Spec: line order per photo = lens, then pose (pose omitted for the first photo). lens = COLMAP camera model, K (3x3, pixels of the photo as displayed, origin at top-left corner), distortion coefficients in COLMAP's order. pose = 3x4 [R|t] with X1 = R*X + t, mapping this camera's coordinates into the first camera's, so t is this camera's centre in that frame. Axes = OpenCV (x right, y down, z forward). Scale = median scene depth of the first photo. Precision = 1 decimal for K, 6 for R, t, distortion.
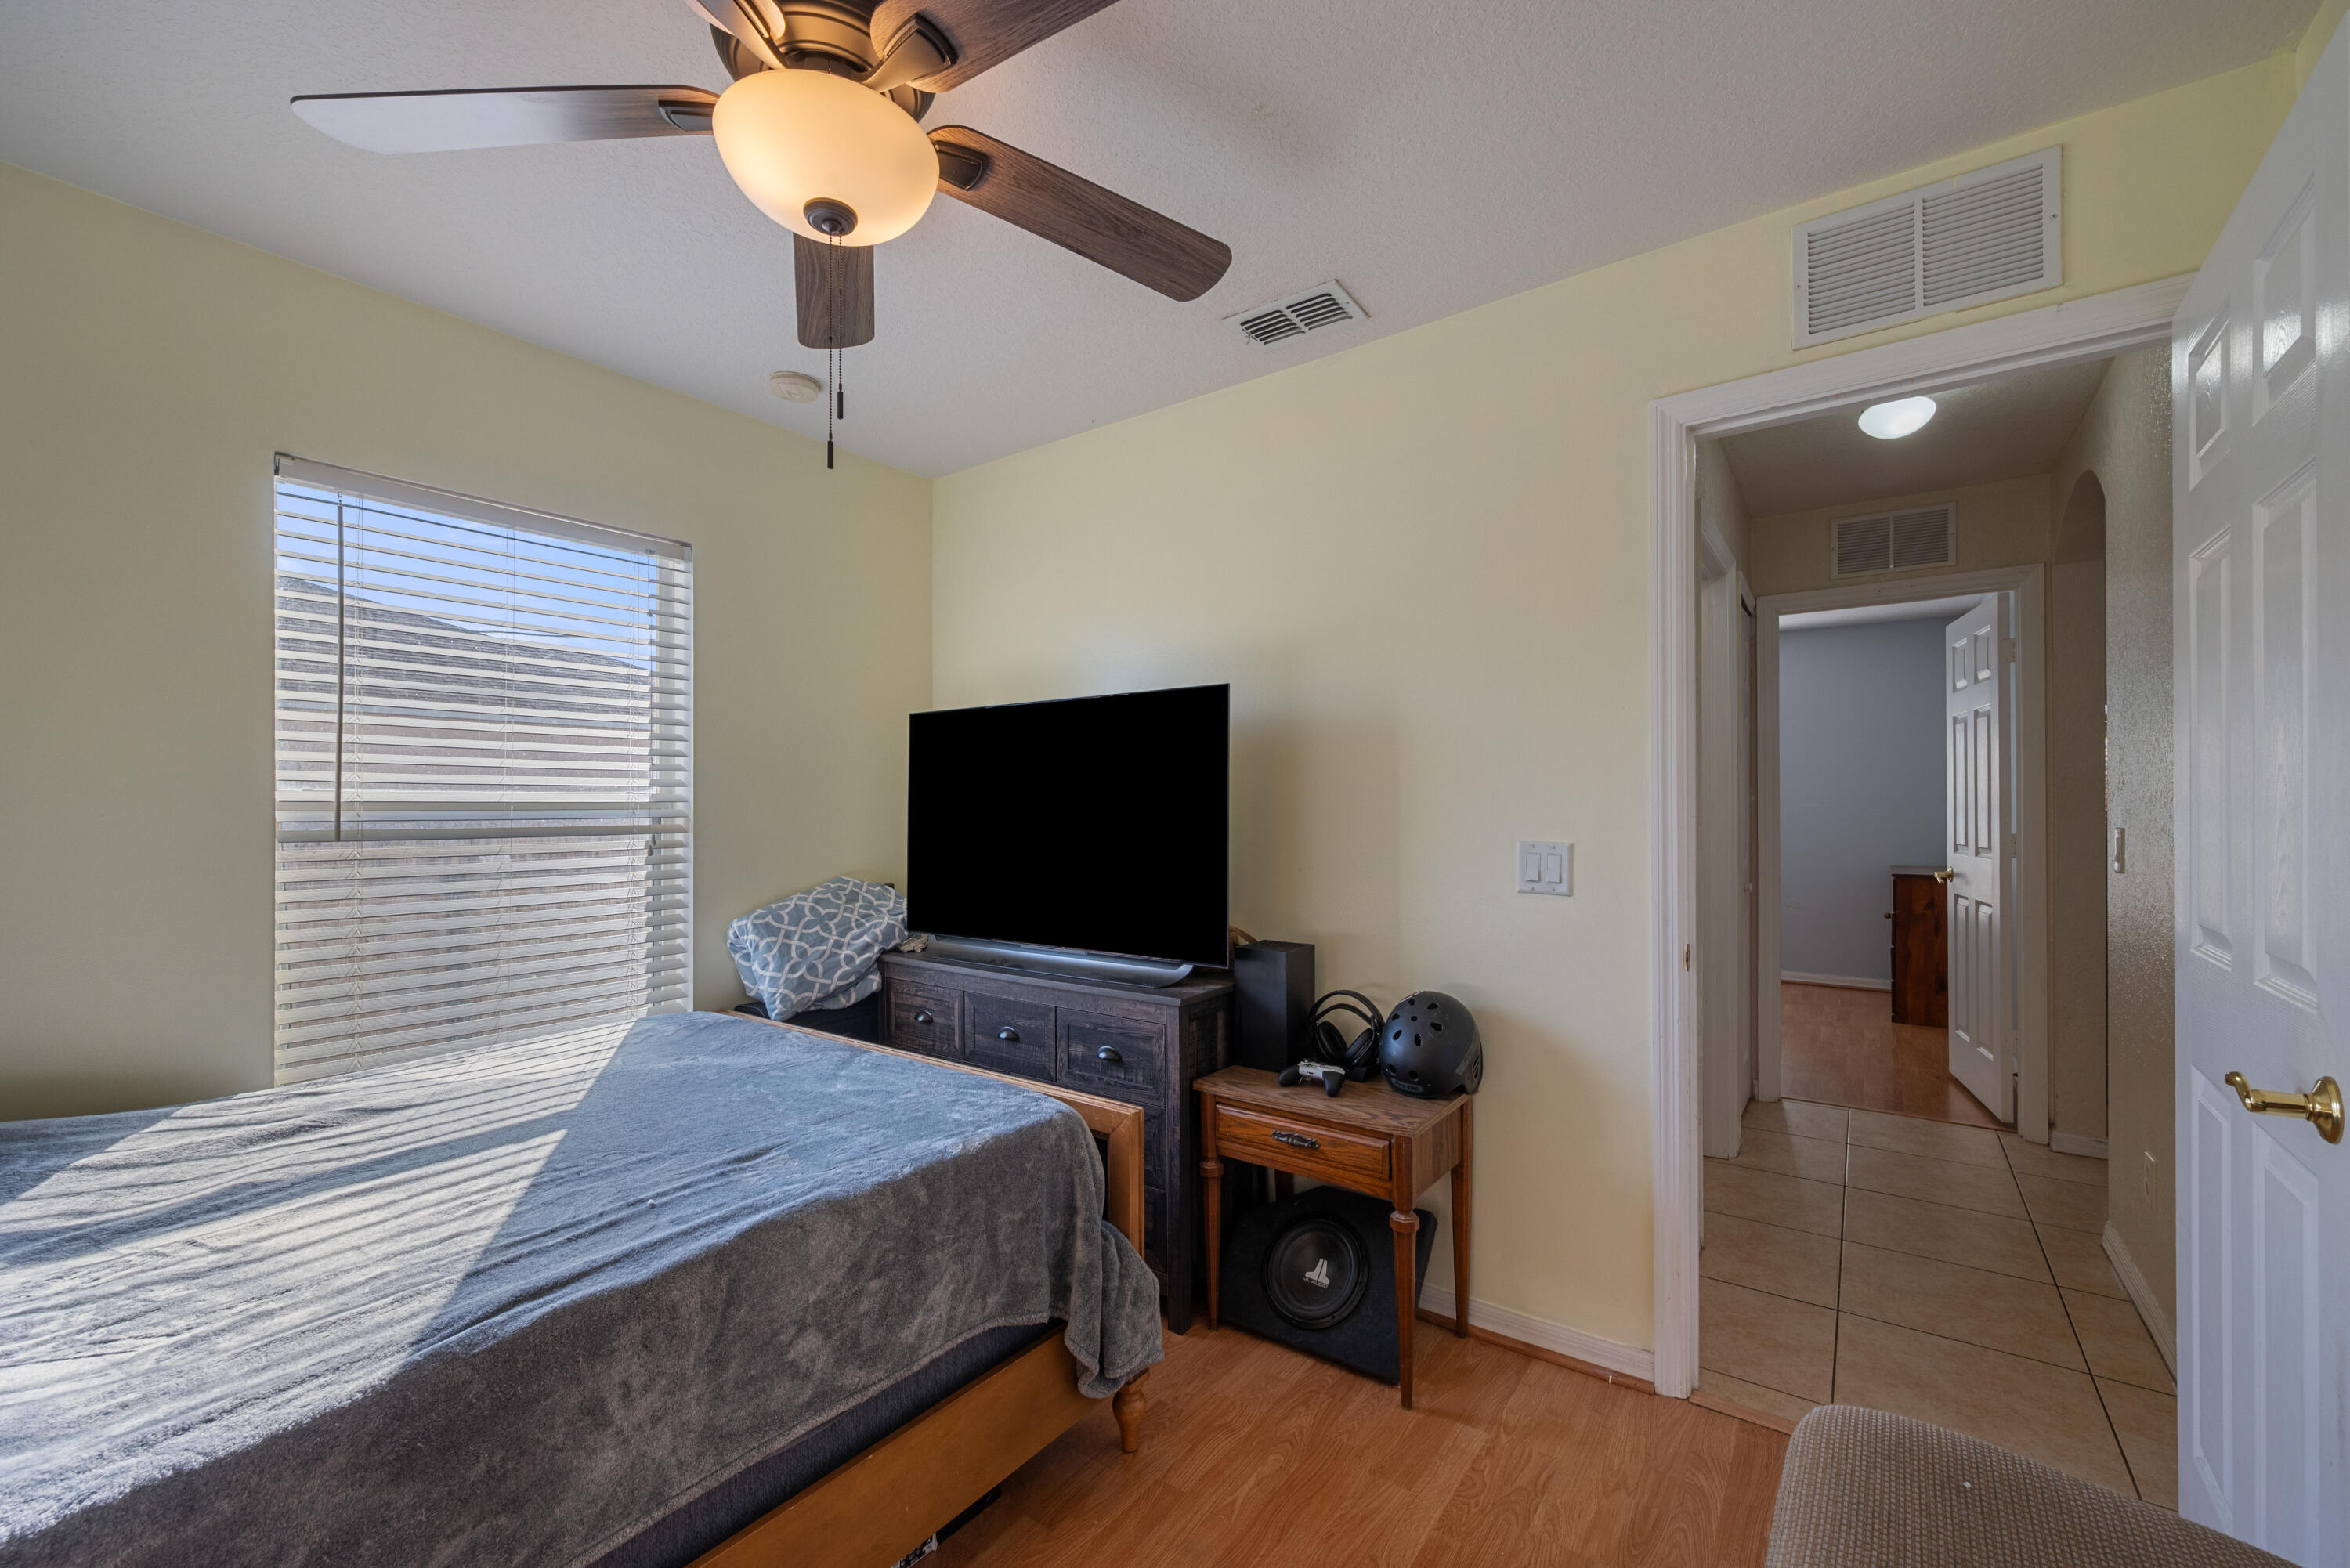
lens RADIAL K [[928.0, 0, 1185.8], [0, 928.0, 805.5], [0, 0, 1]] dist [-0.002072, -0.000020]
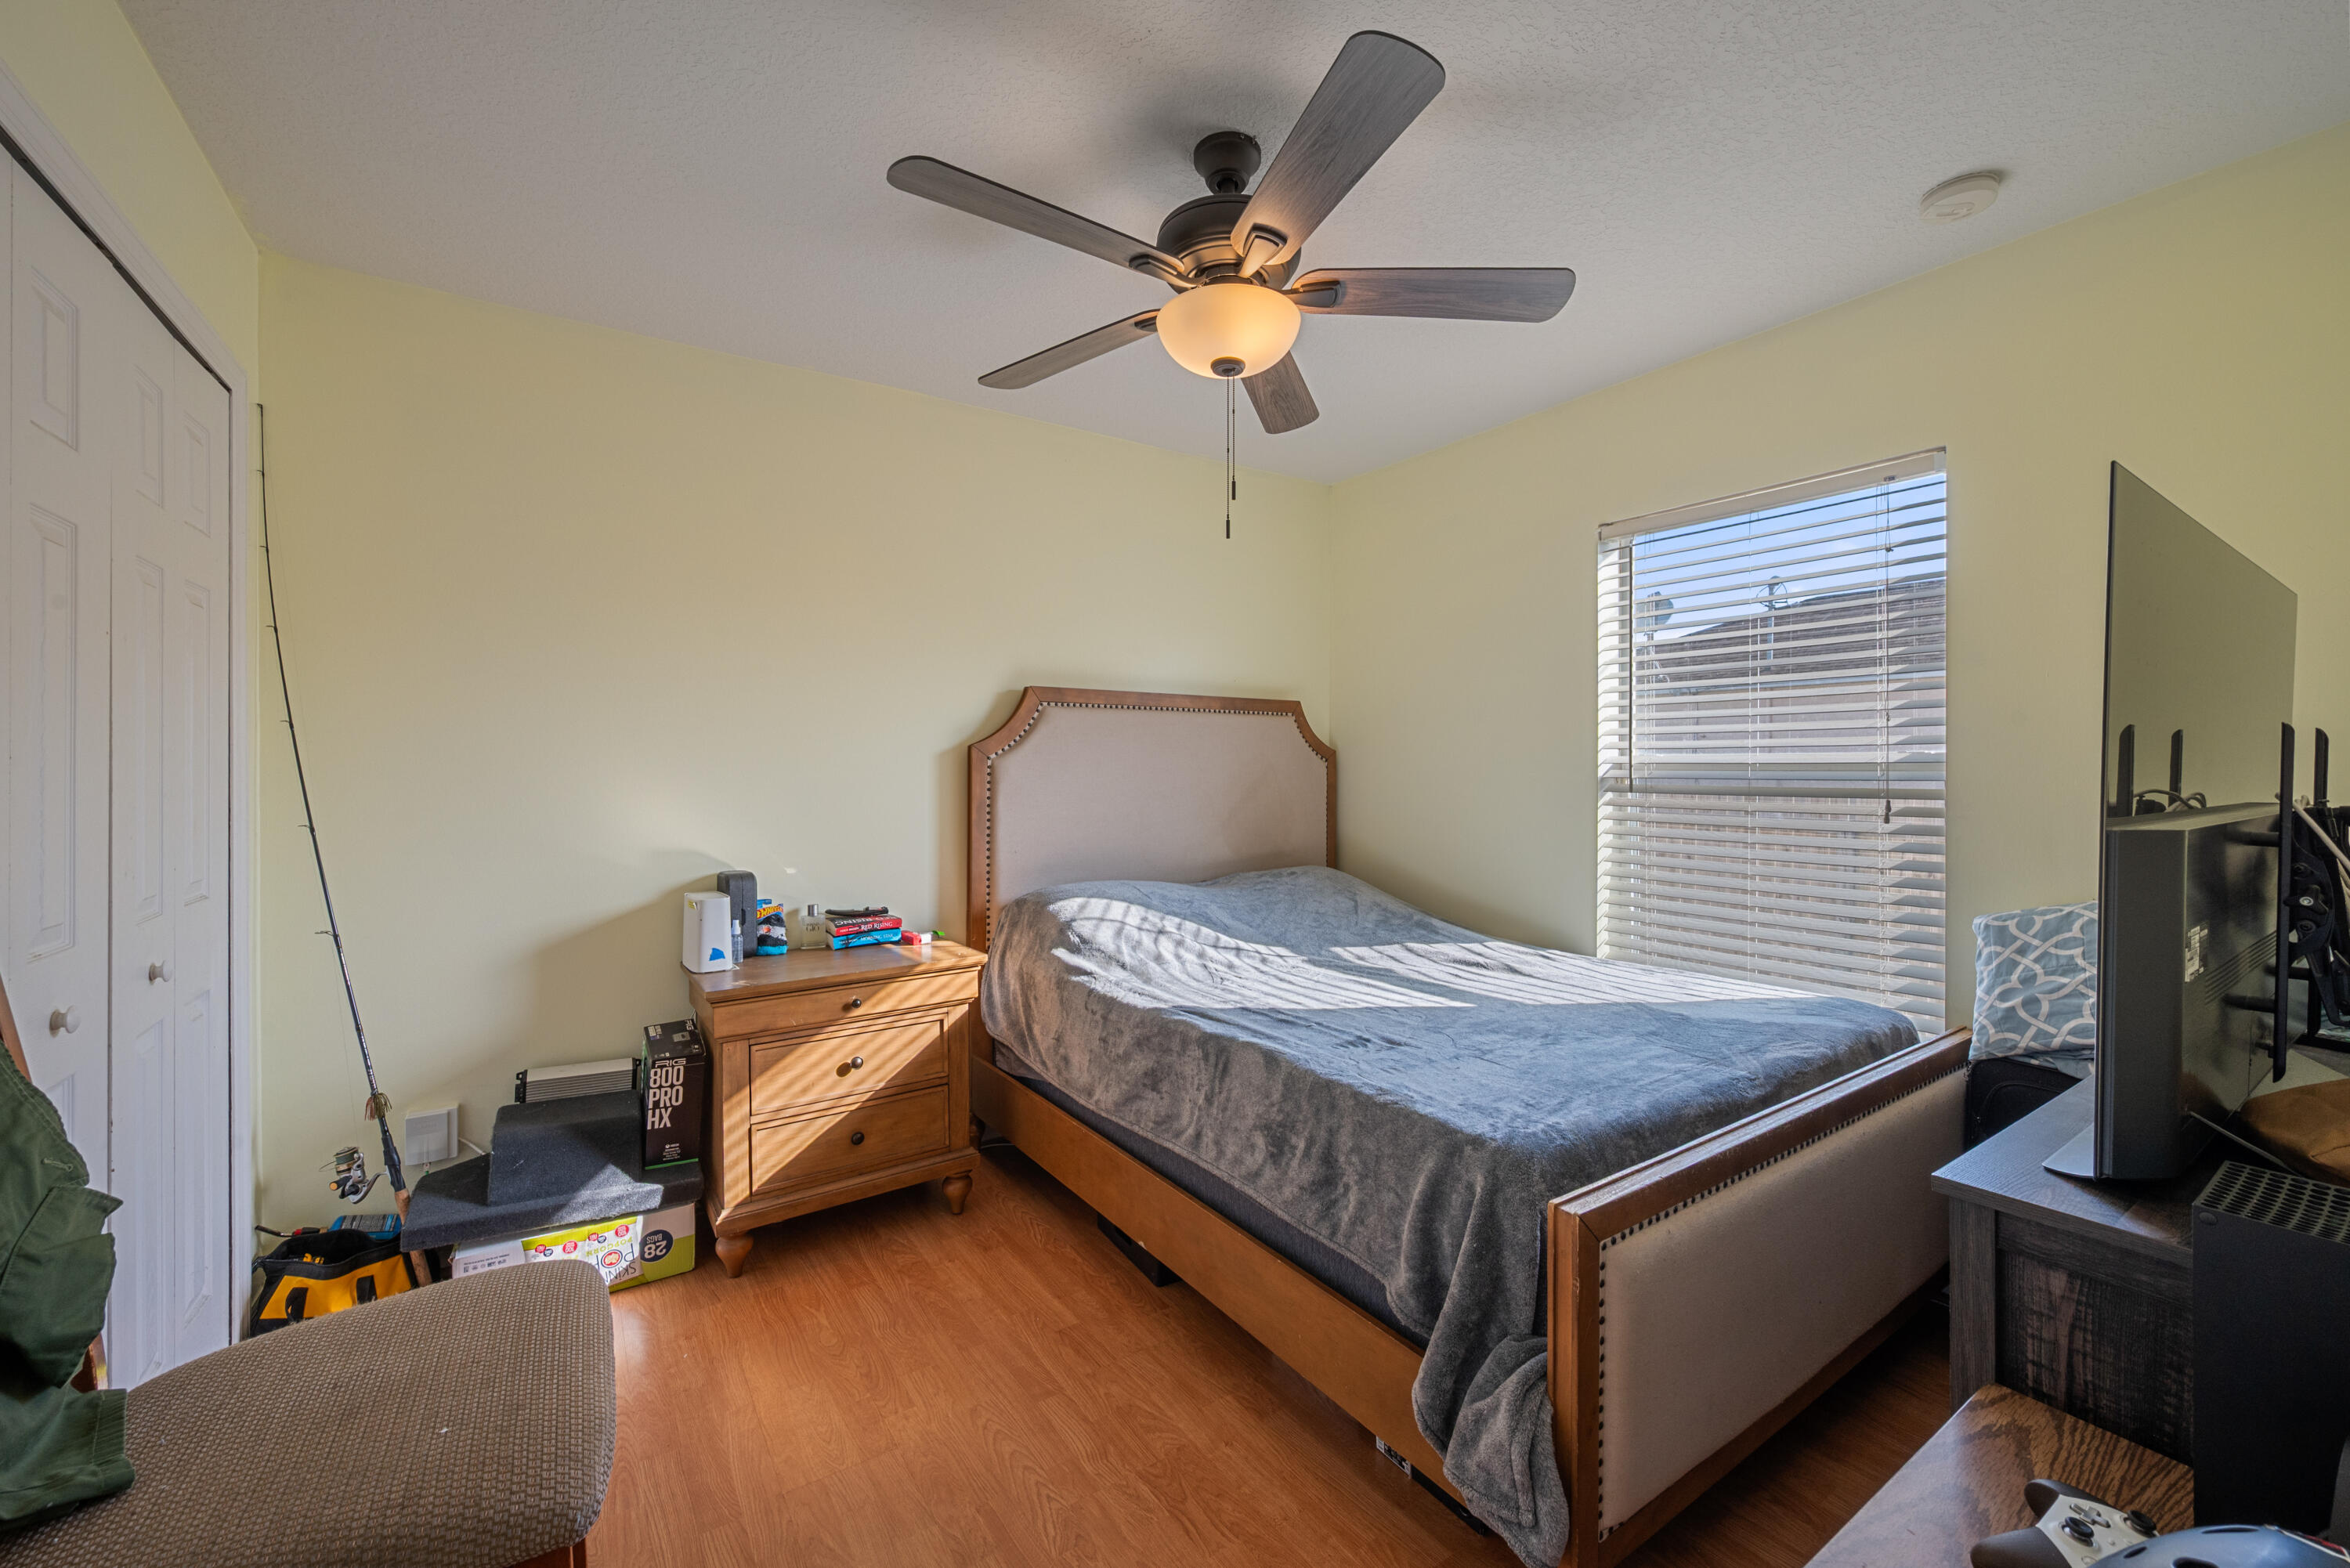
lens RADIAL K [[928.0, 0, 1183.3], [0, 928.0, 769.9], [0, 0, 1]] dist [-0.002072, -0.000020]
pose [[-0.341283, 0.006286, -0.939940, 0.490952], [0.001031, 0.999980, 0.006313, -0.002937], [0.939960, 0.001186, -0.341282, 0.688390]]
